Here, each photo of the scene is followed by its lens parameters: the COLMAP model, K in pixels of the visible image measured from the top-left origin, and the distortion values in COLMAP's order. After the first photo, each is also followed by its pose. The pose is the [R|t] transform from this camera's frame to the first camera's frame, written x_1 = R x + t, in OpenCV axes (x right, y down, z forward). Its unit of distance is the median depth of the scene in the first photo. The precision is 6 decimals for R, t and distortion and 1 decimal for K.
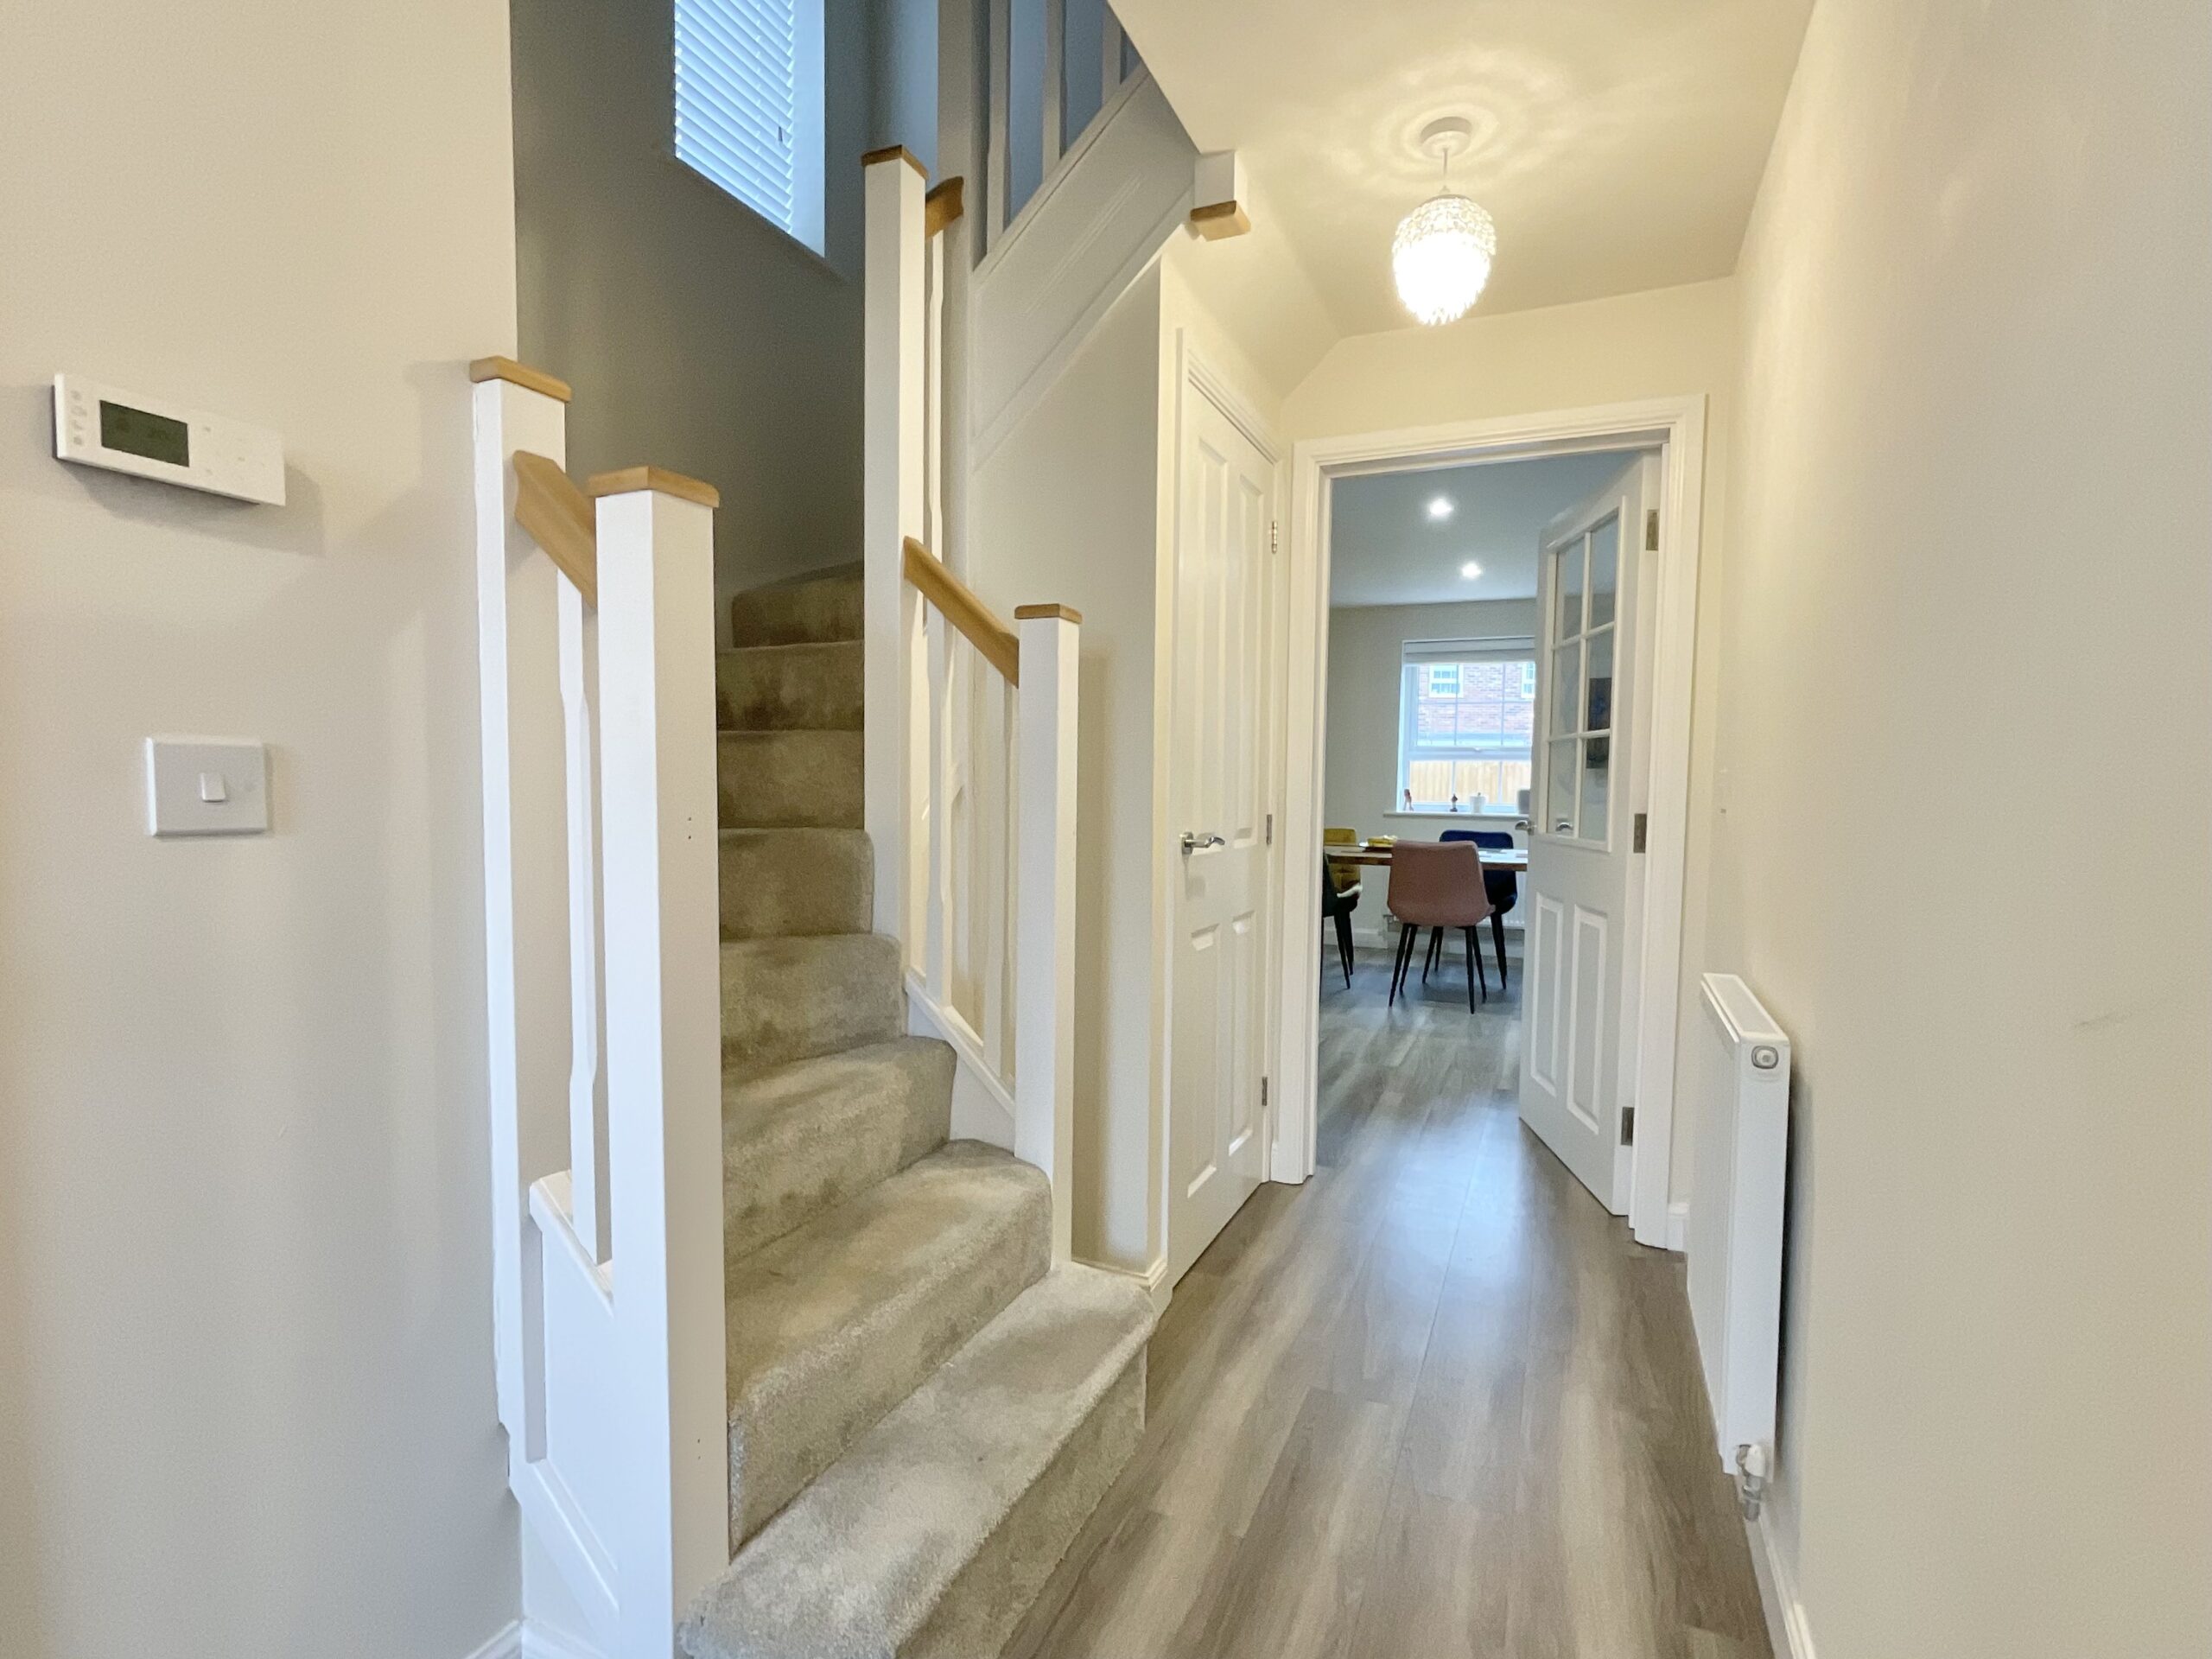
lens RADIAL K [[1061.1, 0, 1106.0], [0, 1061.1, 829.5], [0, 0, 1]] dist [-0.000111, -0.000068]
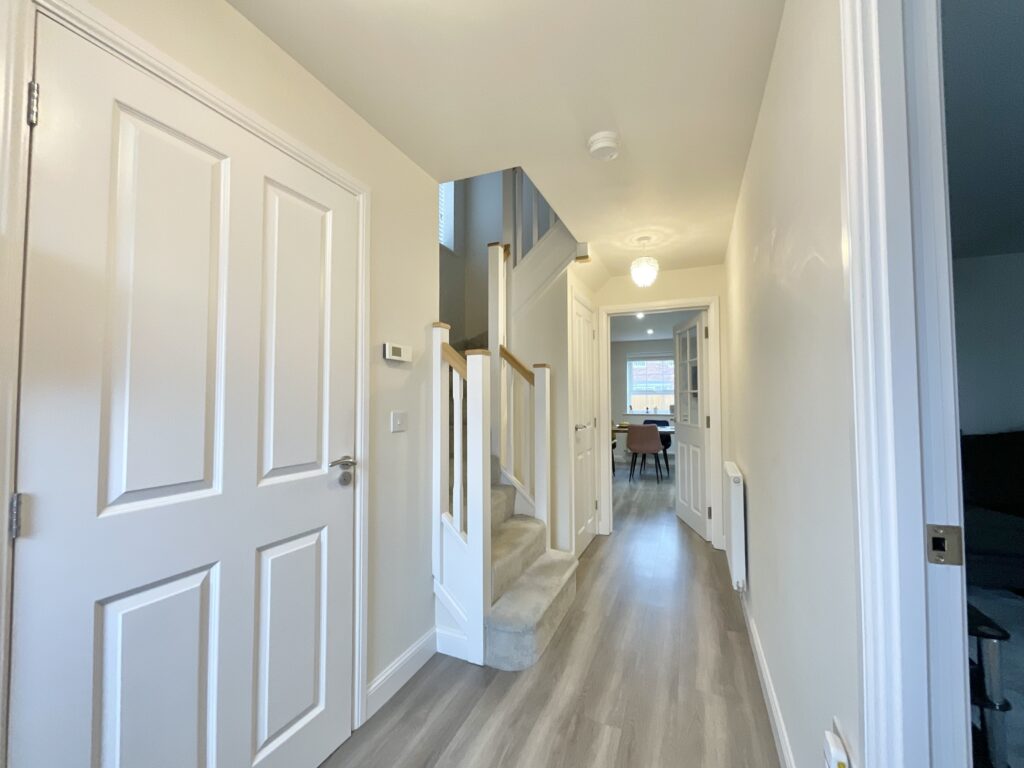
lens RADIAL K [[419.6, 0, 512.0], [0, 419.6, 384.0], [0, 0, 1]] dist [0.001191, -0.000230]
pose [[0.999765, -0.016900, 0.013568, -0.141078], [0.018004, 0.996141, -0.085903, -0.014474], [-0.012064, 0.086127, 0.996211, -0.348014]]
